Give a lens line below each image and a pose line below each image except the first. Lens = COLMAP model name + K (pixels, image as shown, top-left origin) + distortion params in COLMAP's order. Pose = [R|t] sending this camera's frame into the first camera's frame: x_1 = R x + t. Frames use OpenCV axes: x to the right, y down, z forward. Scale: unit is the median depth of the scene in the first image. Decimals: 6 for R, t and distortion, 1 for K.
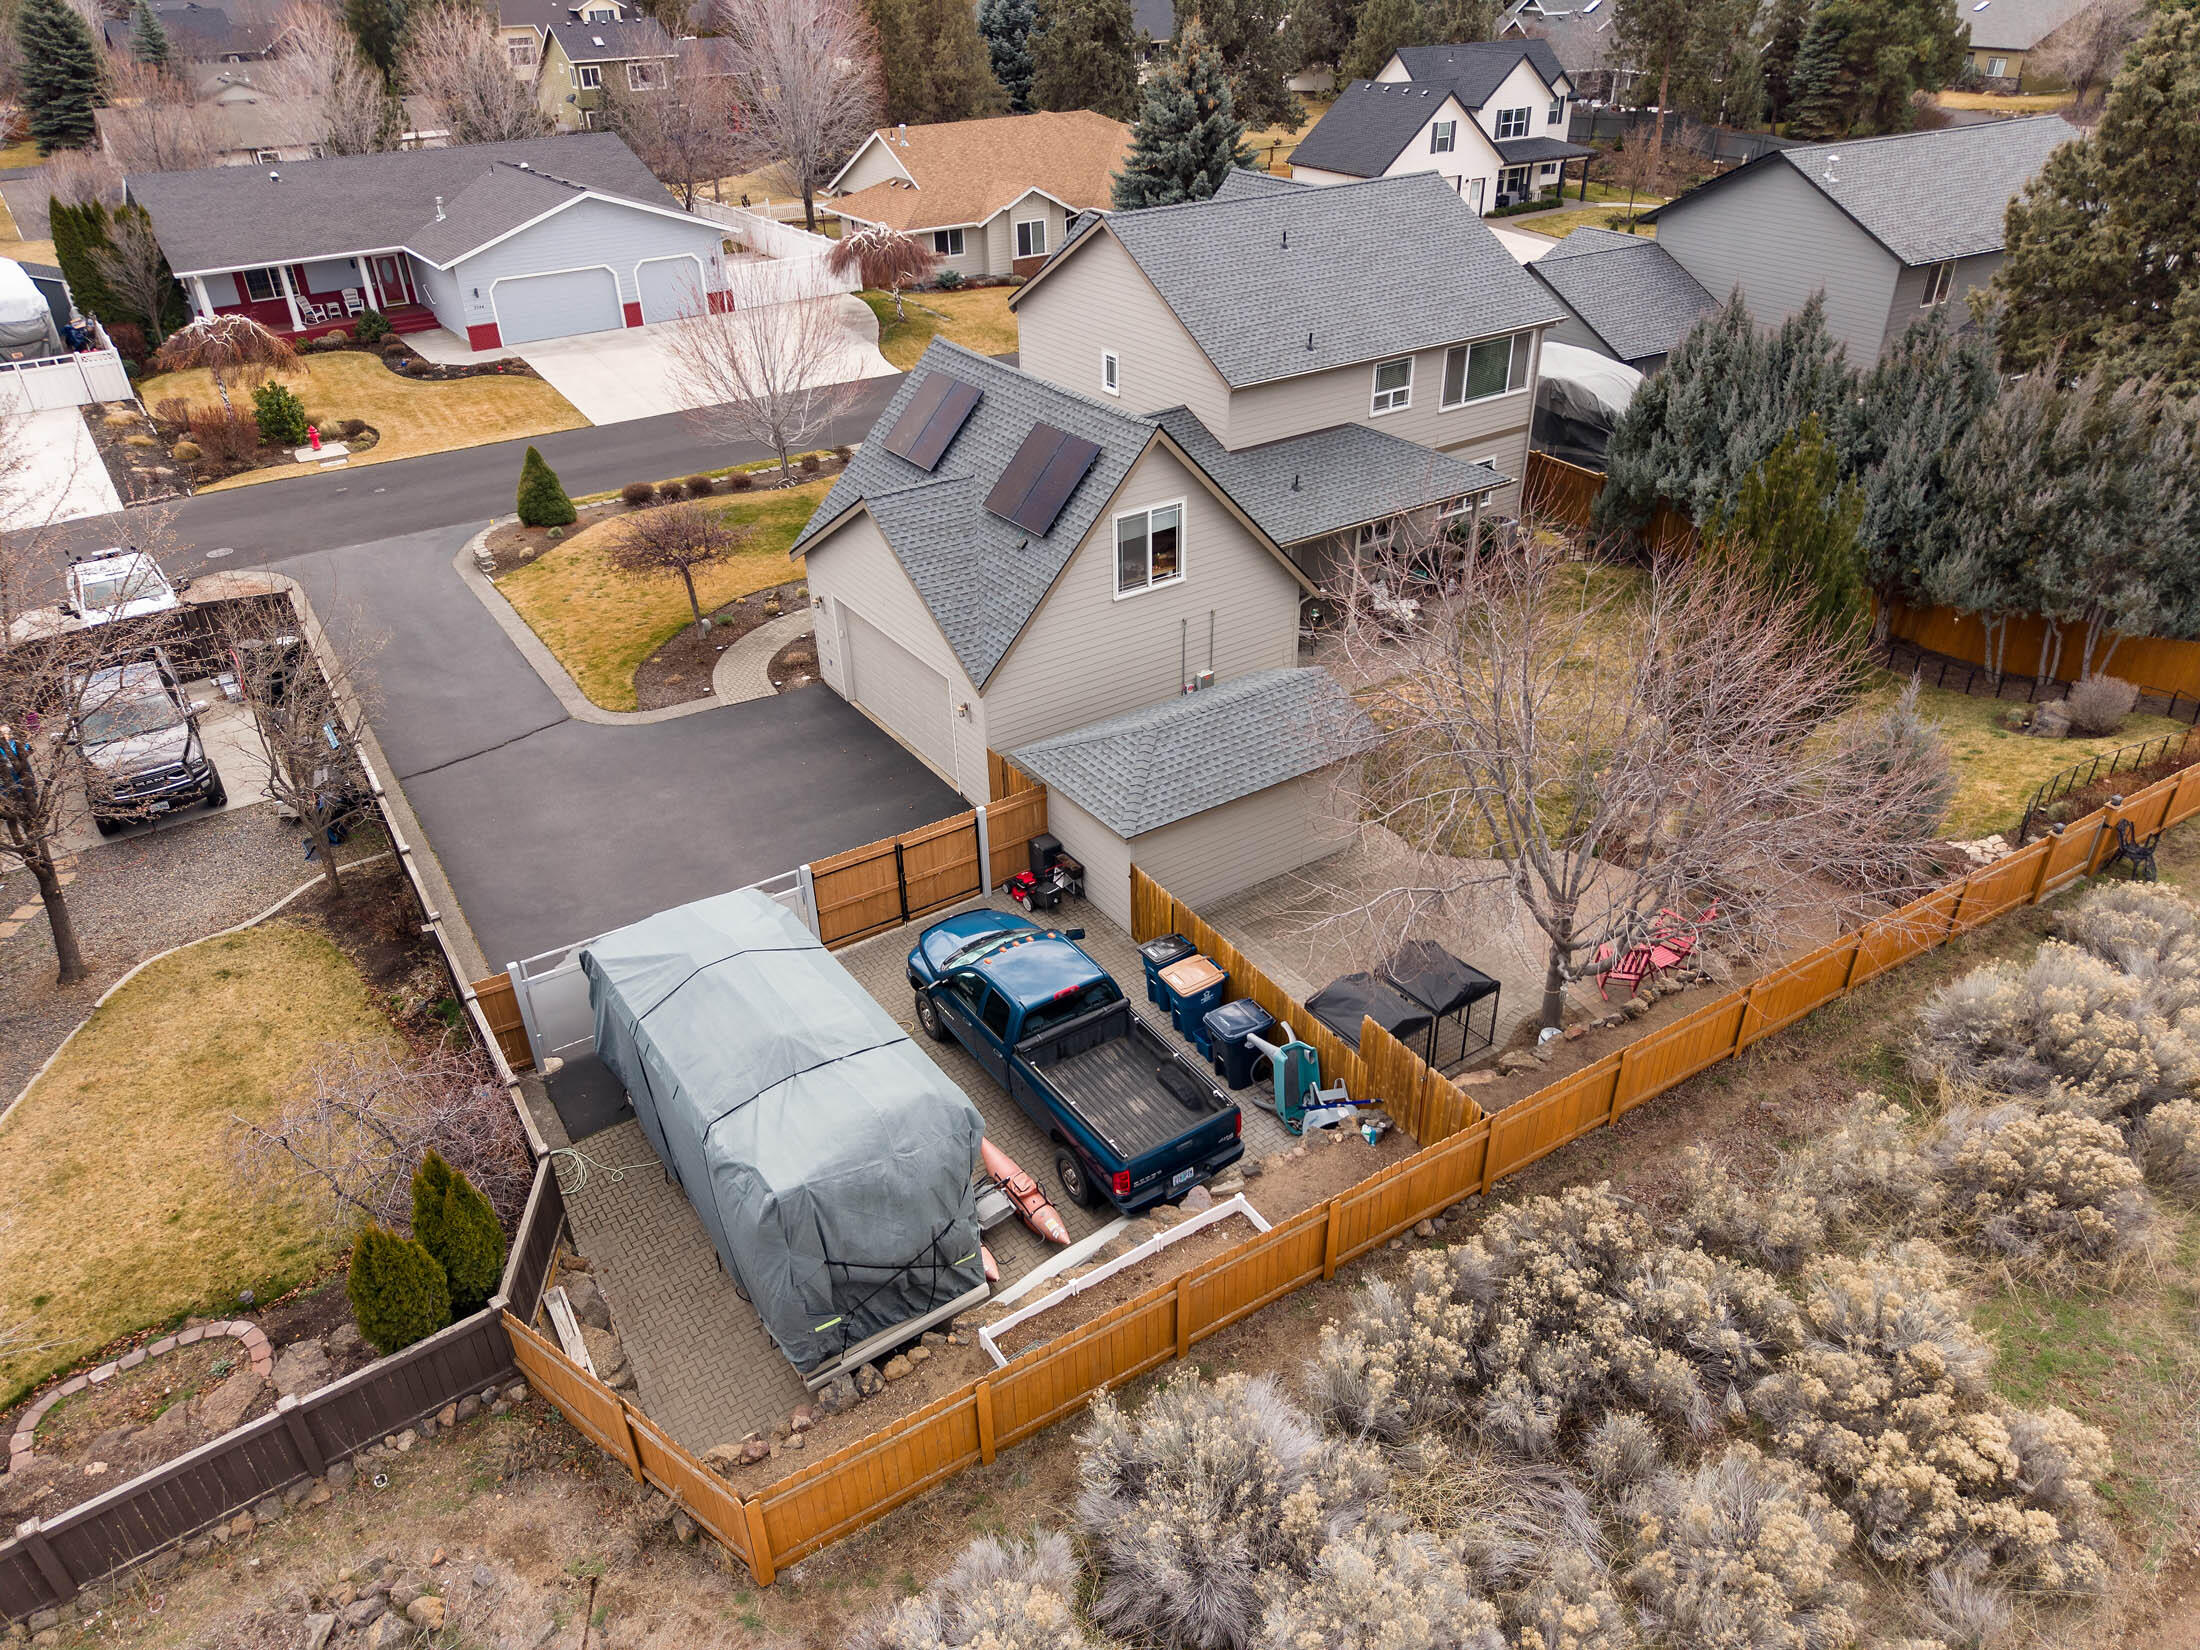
lens RADIAL K [[1471.7, 0, 1101.9], [0, 1471.7, 831.4], [0, 0, 1]] dist [0.020770, -0.019328]
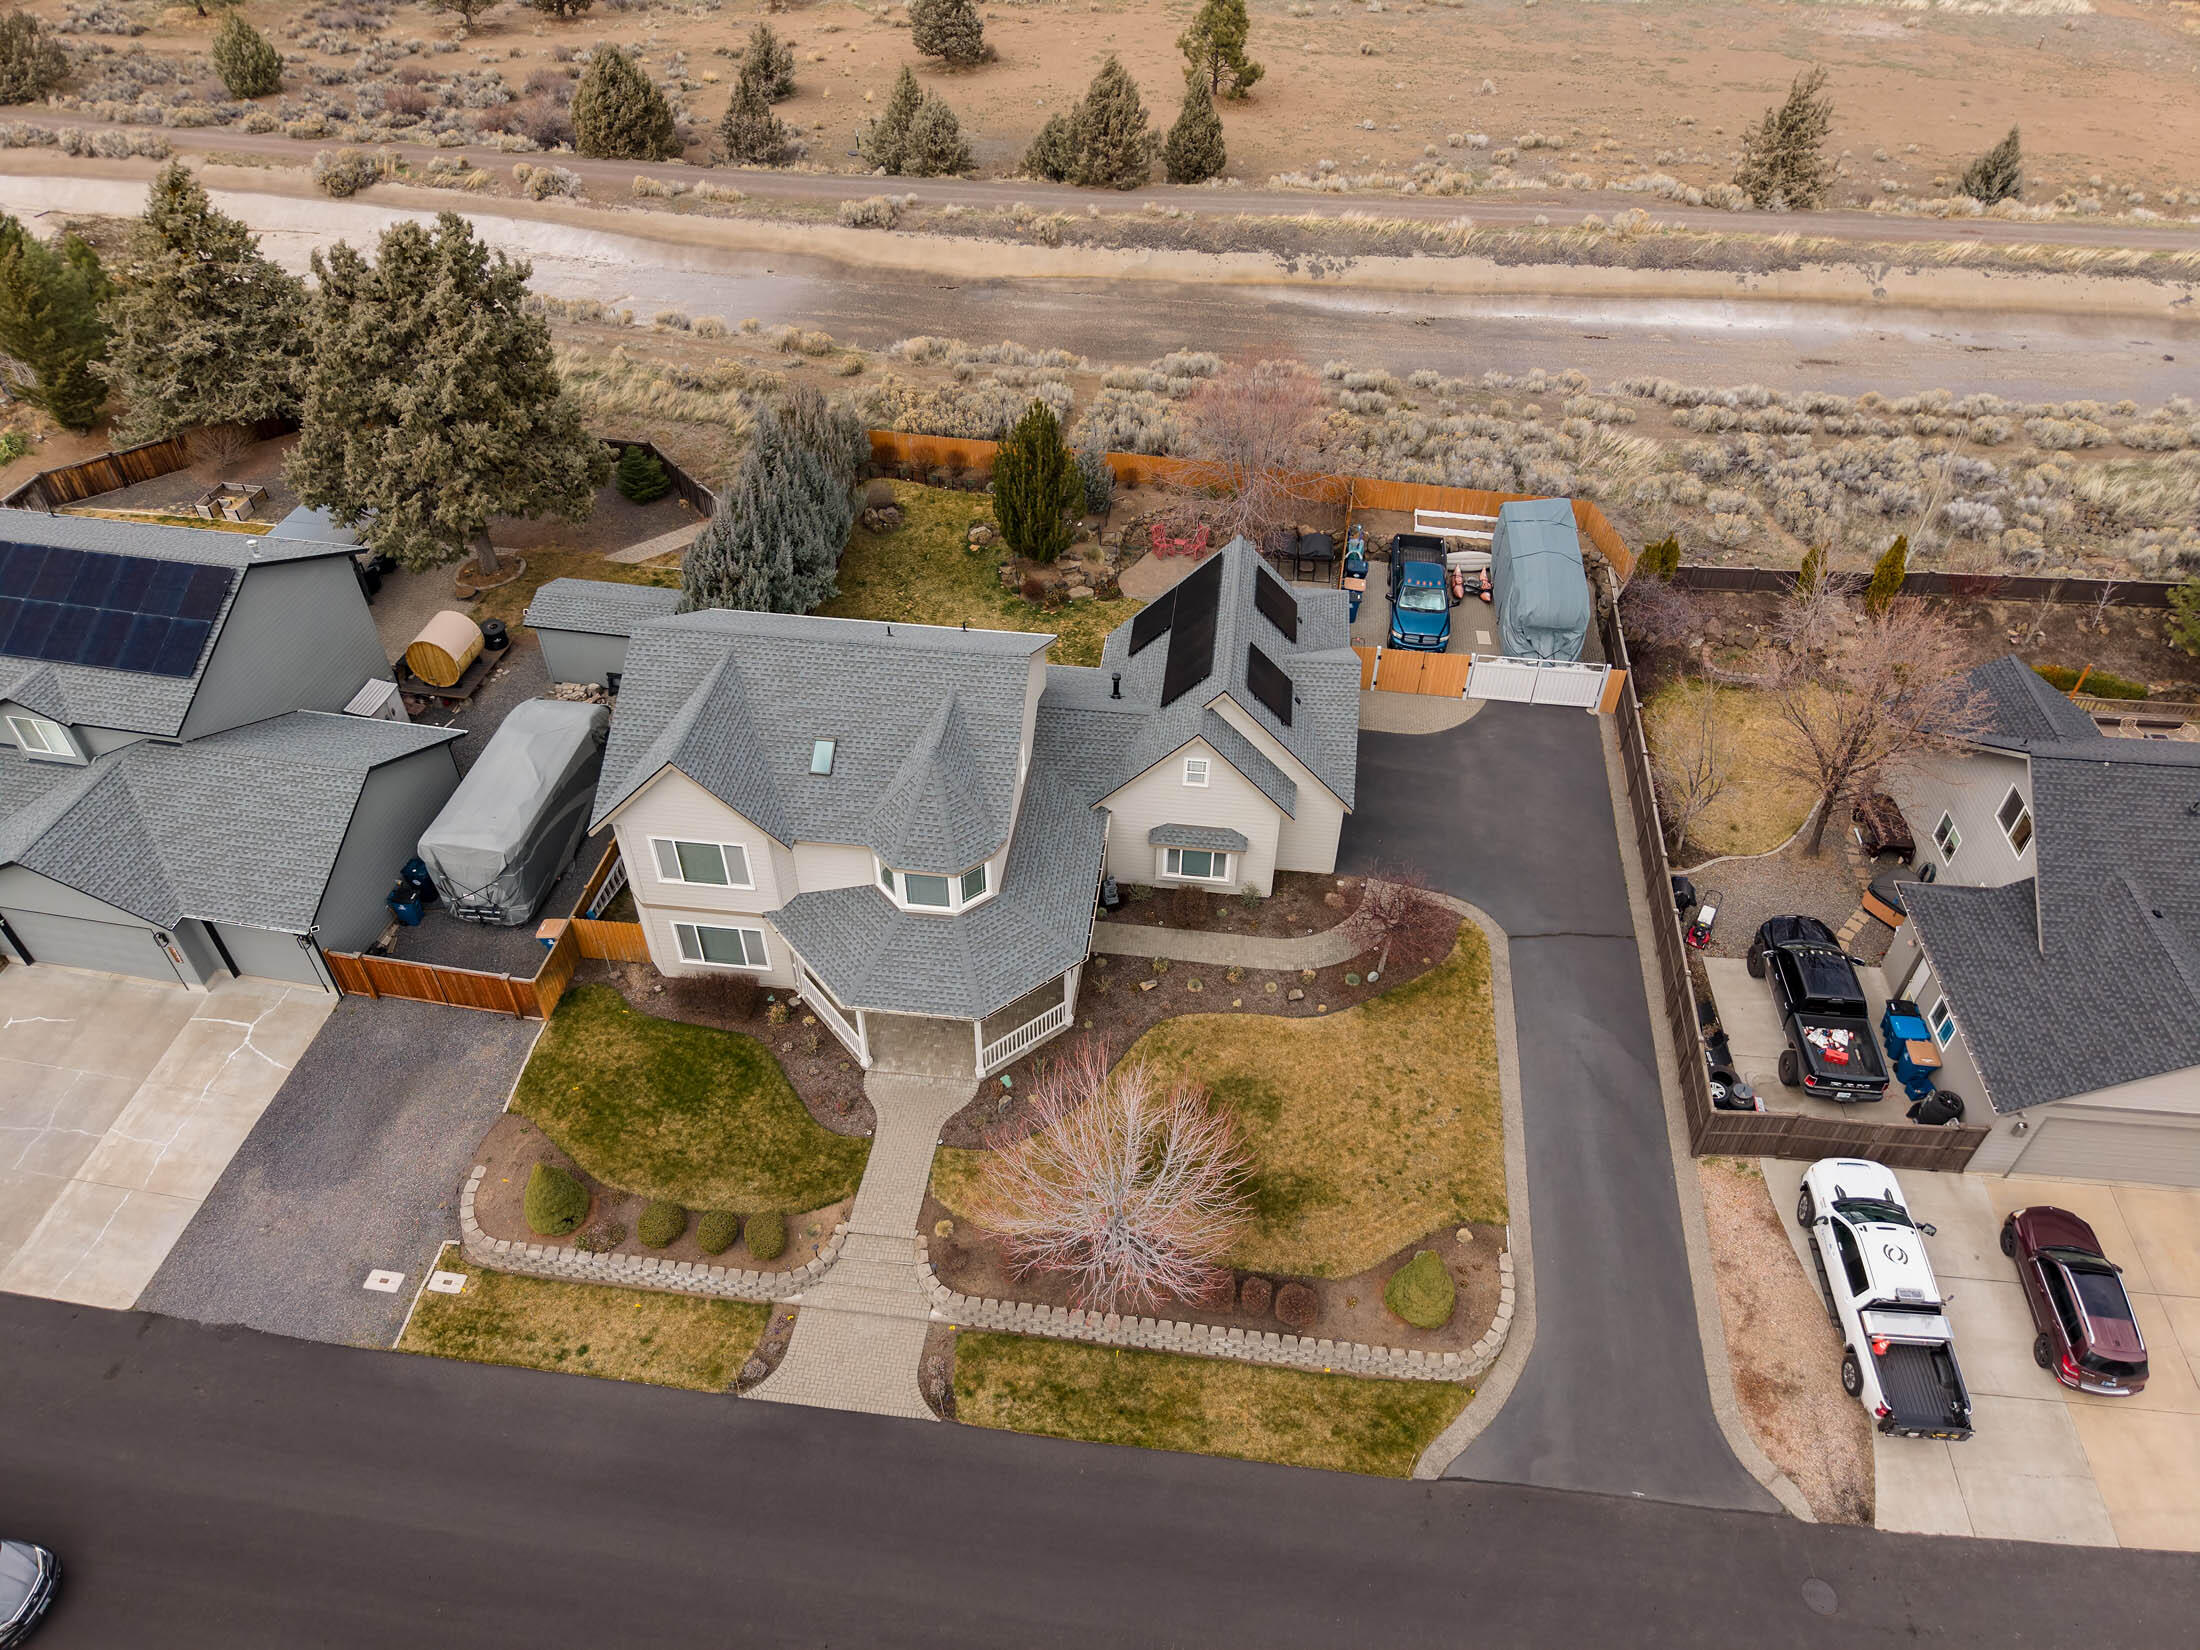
lens RADIAL K [[1471.7, 0, 1102.7], [0, 1471.7, 825.7], [0, 0, 1]] dist [0.020770, -0.019328]
pose [[-0.758250, -0.430253, 0.489836, -0.809306], [0.345811, 0.371509, 0.861624, -1.635629], [-0.552695, 0.822717, -0.132910, 1.516762]]
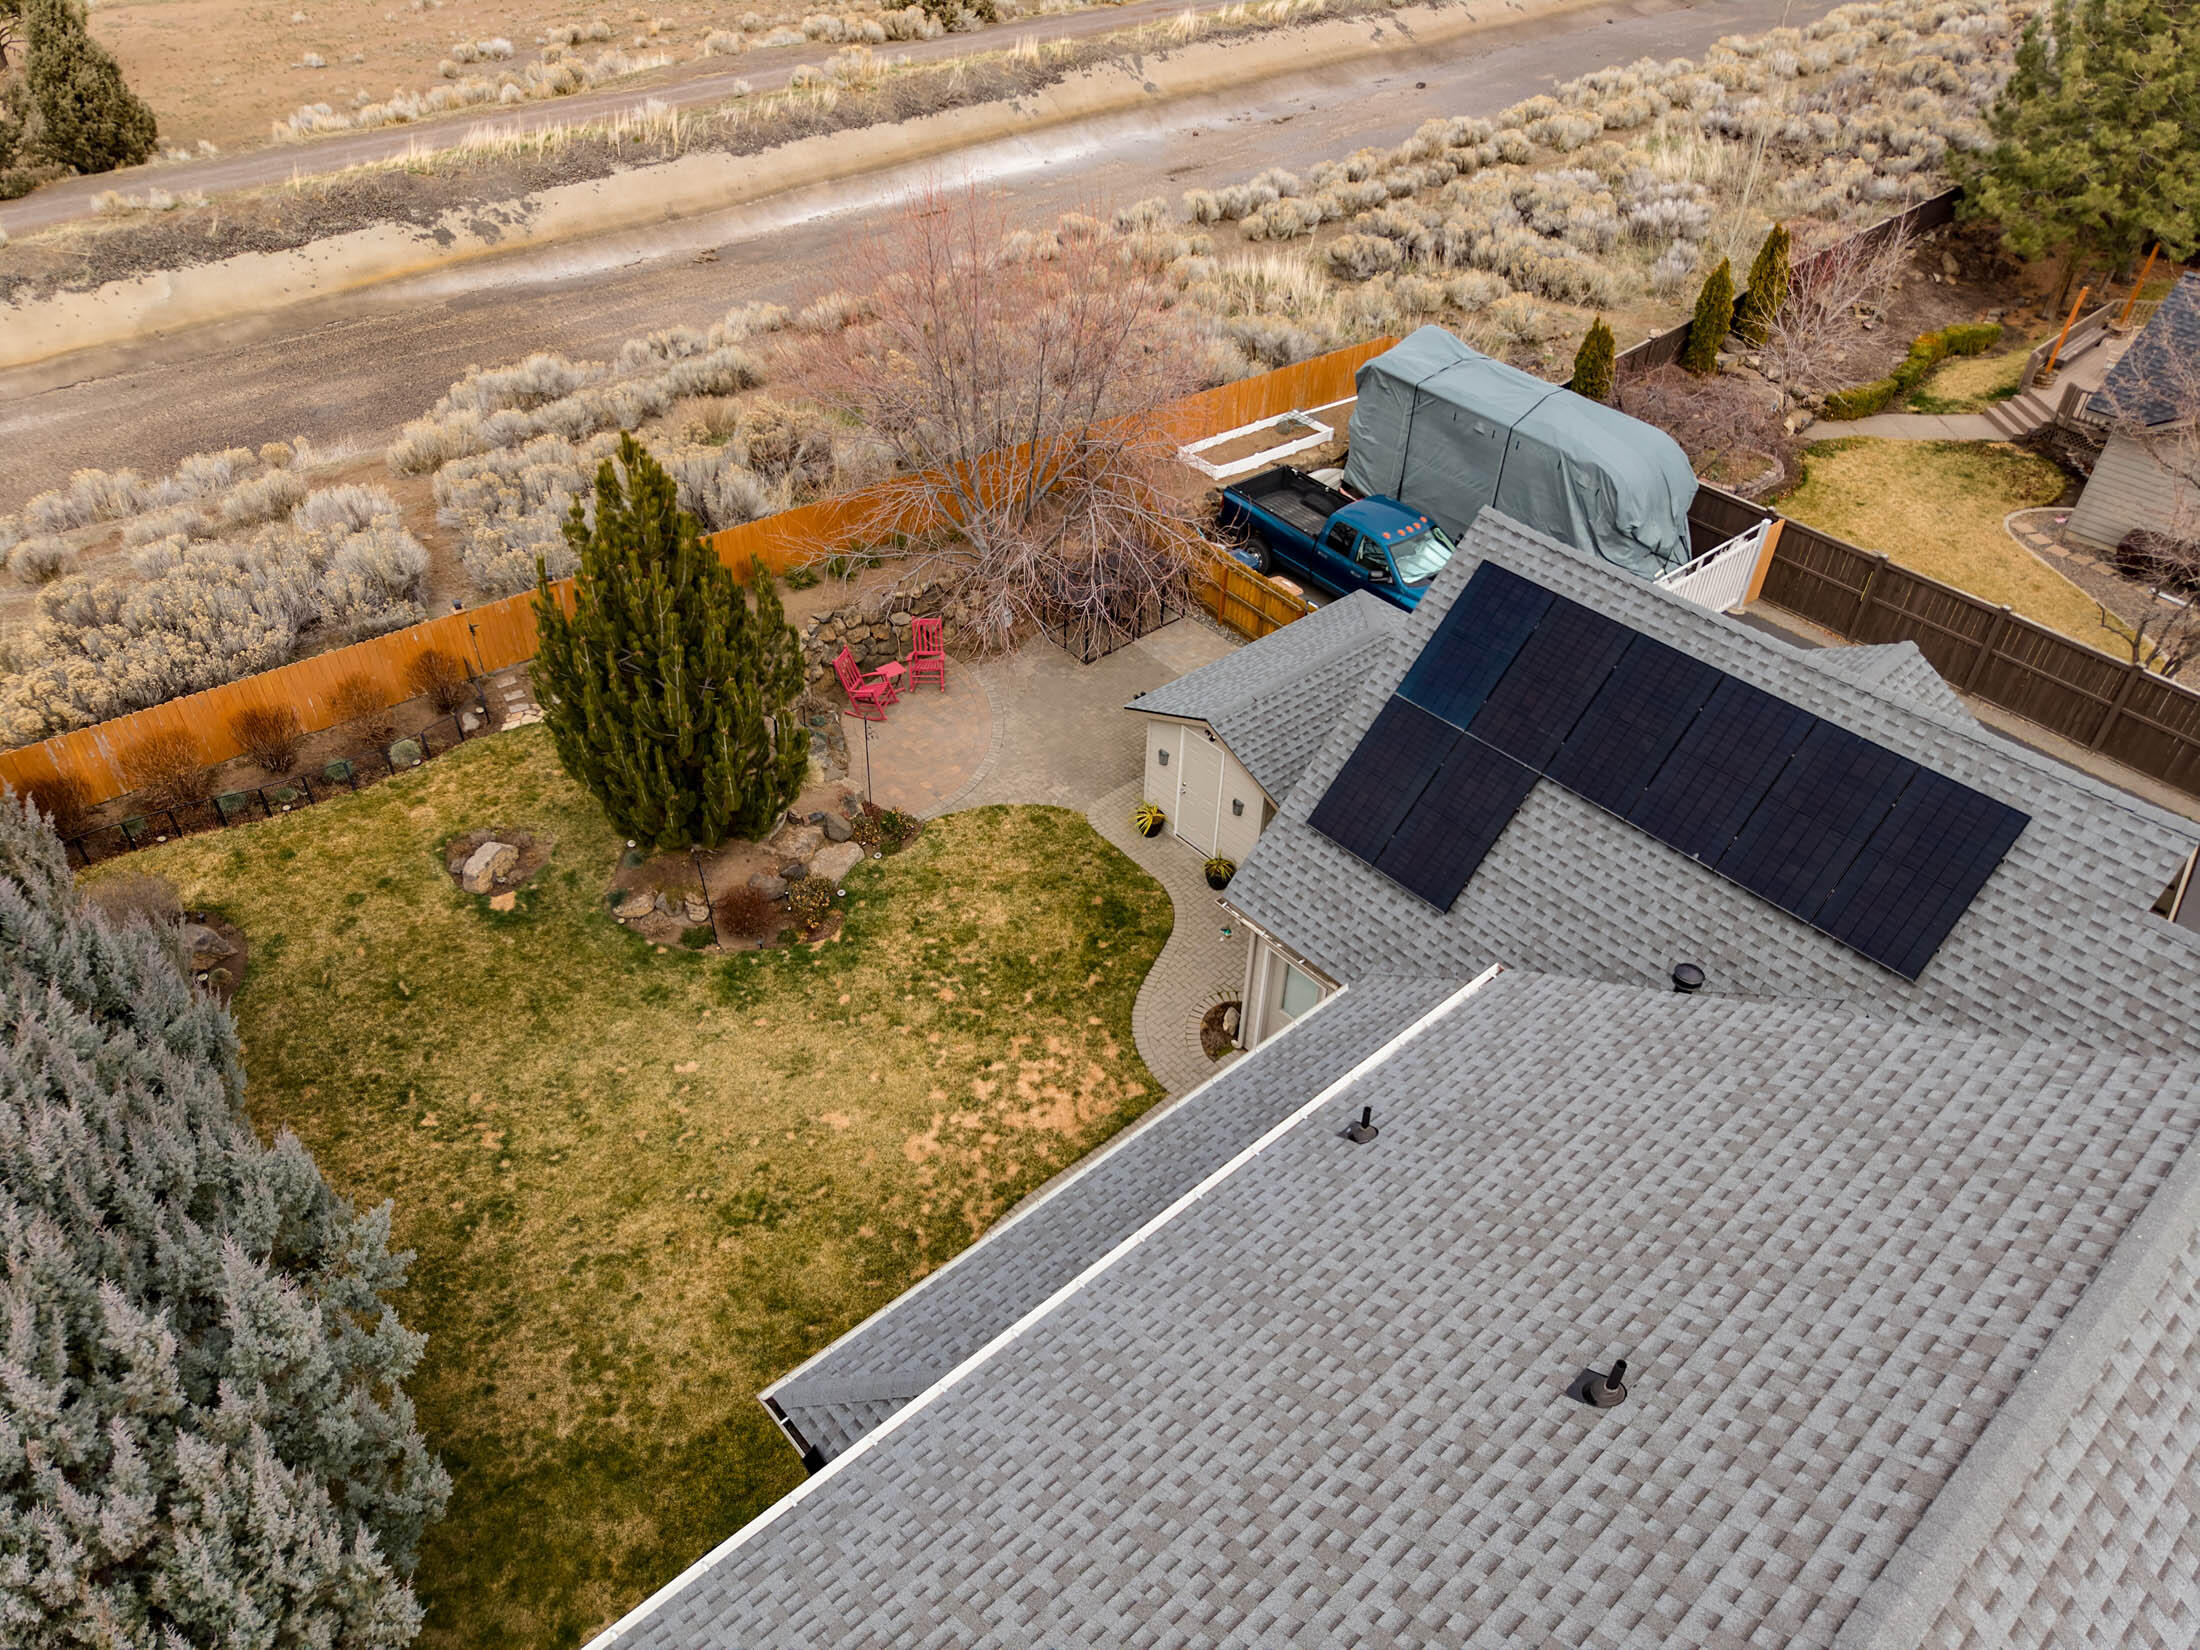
lens RADIAL K [[1471.7, 0, 1102.3], [0, 1471.7, 822.6], [0, 0, 1]] dist [0.020770, -0.019328]
pose [[-0.992259, 0.076952, -0.097468, 0.279499], [-0.067146, 0.327794, 0.942360, -0.819777], [0.104466, 0.941610, -0.320089, 1.259323]]
